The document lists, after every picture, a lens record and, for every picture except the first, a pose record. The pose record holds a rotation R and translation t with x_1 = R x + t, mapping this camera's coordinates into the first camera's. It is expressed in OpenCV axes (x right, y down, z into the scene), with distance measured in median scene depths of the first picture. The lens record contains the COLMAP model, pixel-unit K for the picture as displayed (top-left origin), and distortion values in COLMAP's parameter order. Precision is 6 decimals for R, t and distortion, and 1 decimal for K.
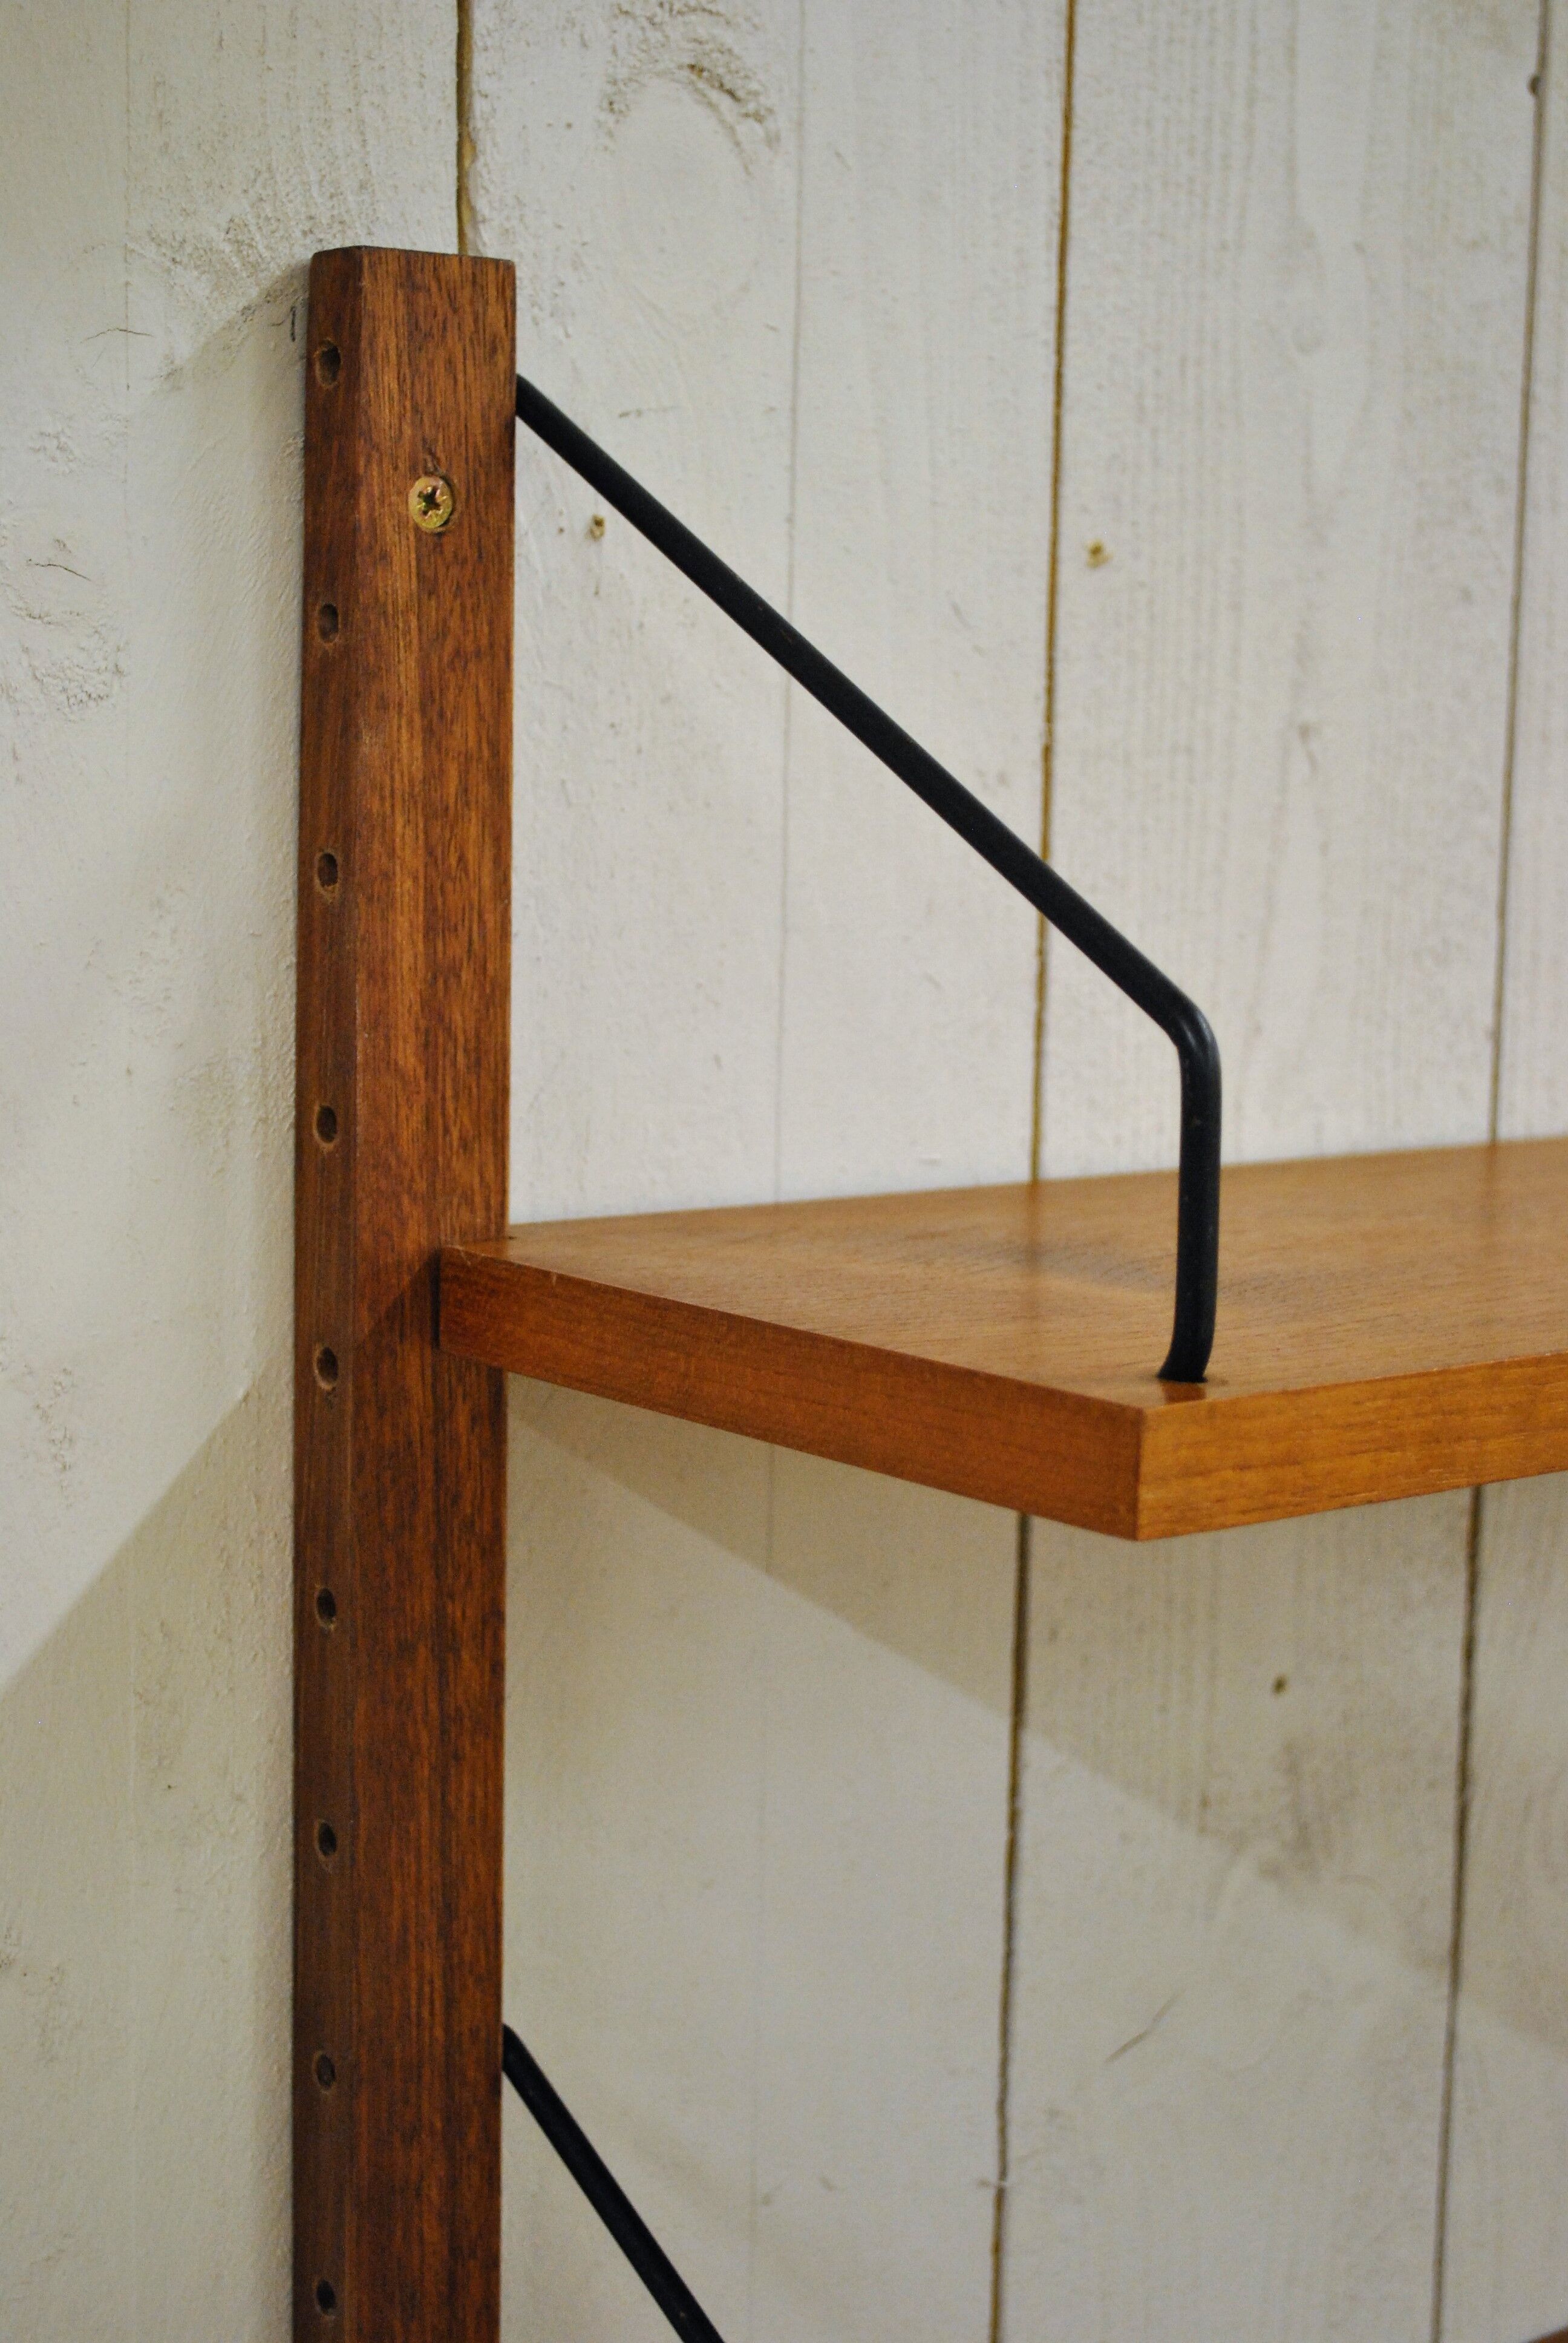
lens RADIAL K [[3679.5, 0, 784.0], [0, 3679.5, 1171.5], [0, 0, 1]] dist [0.001287, -0.102357]
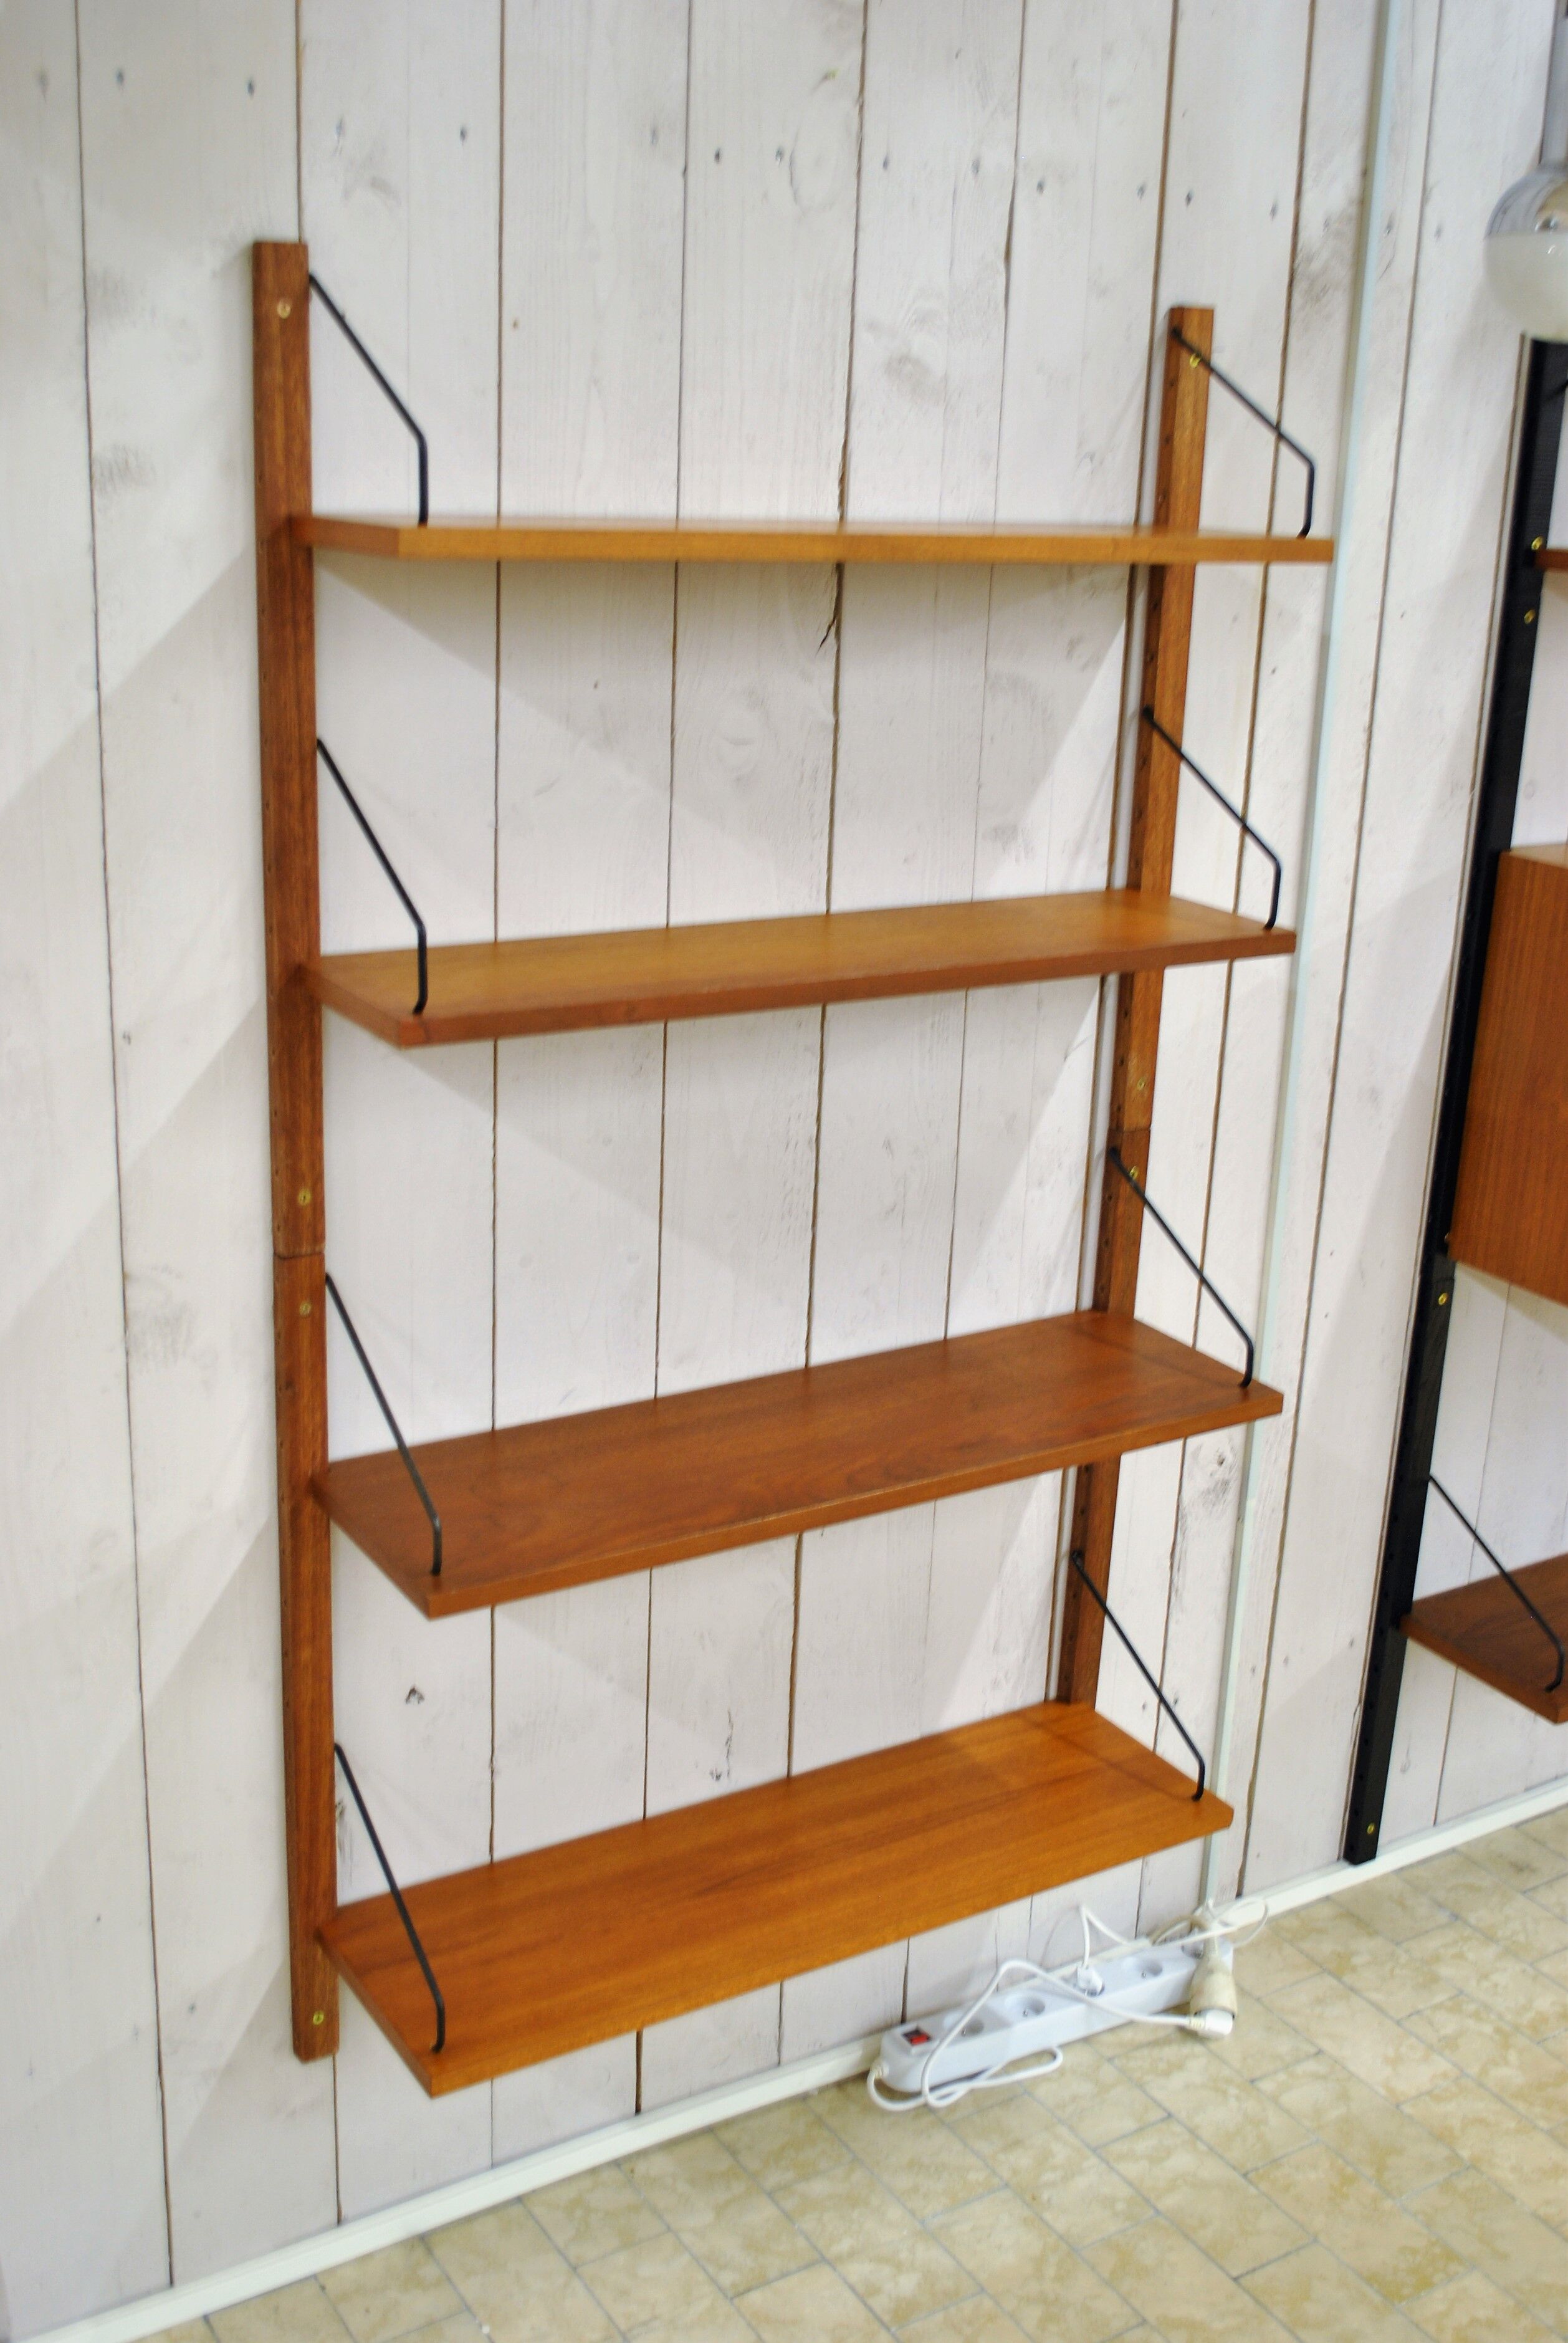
lens RADIAL K [[2483.2, 0, 784.0], [0, 2483.2, 1171.5], [0, 0, 1]] dist [-0.060391, 0.010974]
pose [[0.992751, 0.050380, -0.109123, 0.674066], [-0.031768, 0.985611, 0.166018, 0.234667], [0.115917, -0.161348, 0.980066, -1.428982]]
